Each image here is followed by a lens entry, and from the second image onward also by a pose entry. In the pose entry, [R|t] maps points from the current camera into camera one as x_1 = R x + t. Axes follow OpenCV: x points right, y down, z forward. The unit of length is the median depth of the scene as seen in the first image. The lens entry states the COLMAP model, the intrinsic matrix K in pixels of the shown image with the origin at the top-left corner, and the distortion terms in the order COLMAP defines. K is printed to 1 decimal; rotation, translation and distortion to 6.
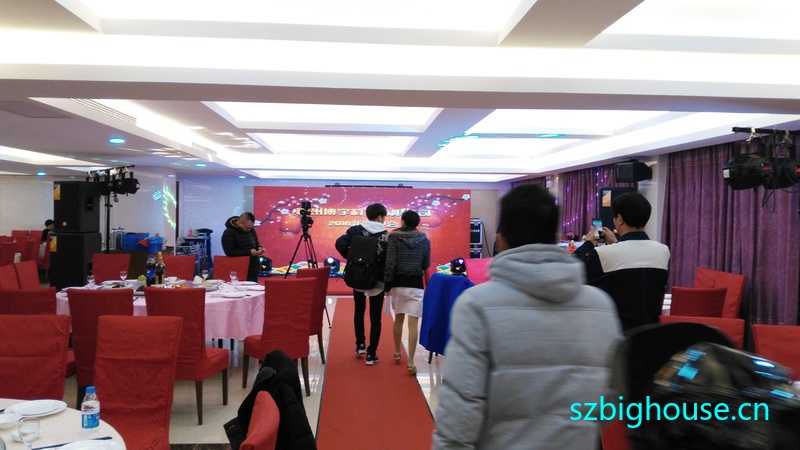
lens RADIAL K [[643.5, 0, 397.9], [0, 643.5, 218.1], [0, 0, 1]] dist [0.103408, -0.006265]
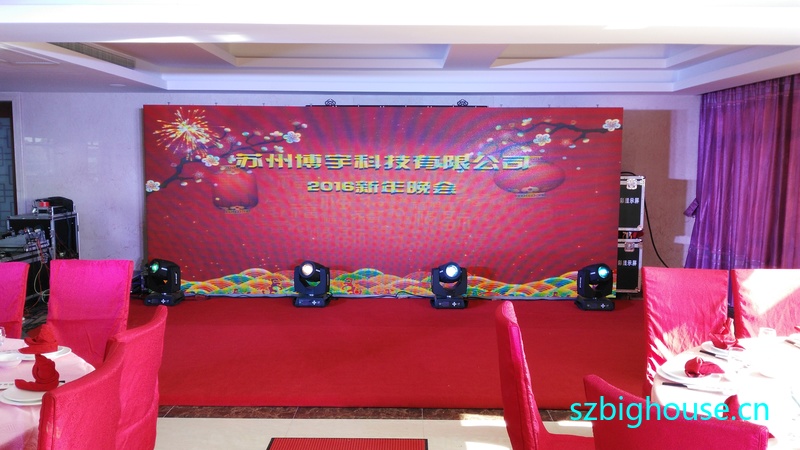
lens RADIAL K [[643.5, 0, 399.7], [0, 643.5, 224.1], [0, 0, 1]] dist [0.103408, -0.006265]
pose [[0.997323, 0.000345, -0.073122, -0.007130], [0.005754, 0.996517, 0.083189, -0.002931], [0.072896, -0.083387, 0.993848, 0.544631]]
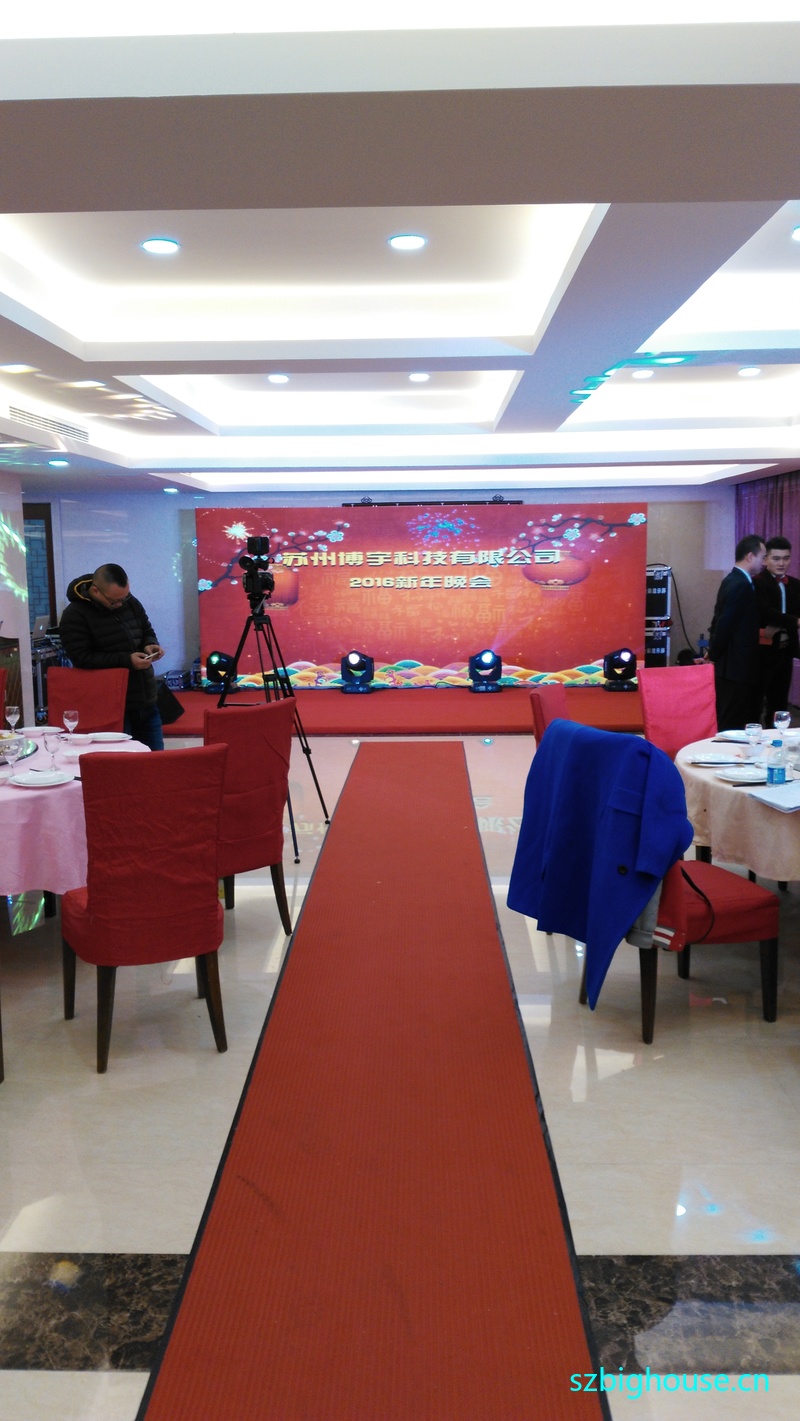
lens RADIAL K [[1143.1, 0, 400.8], [0, 1143.1, 700.2], [0, 0, 1]] dist [0.103408, -0.006265]
pose [[0.995393, -0.012130, -0.095110, 0.012509], [0.023051, 0.993146, 0.114586, -0.001776], [0.093068, -0.116250, 0.988850, 0.138948]]
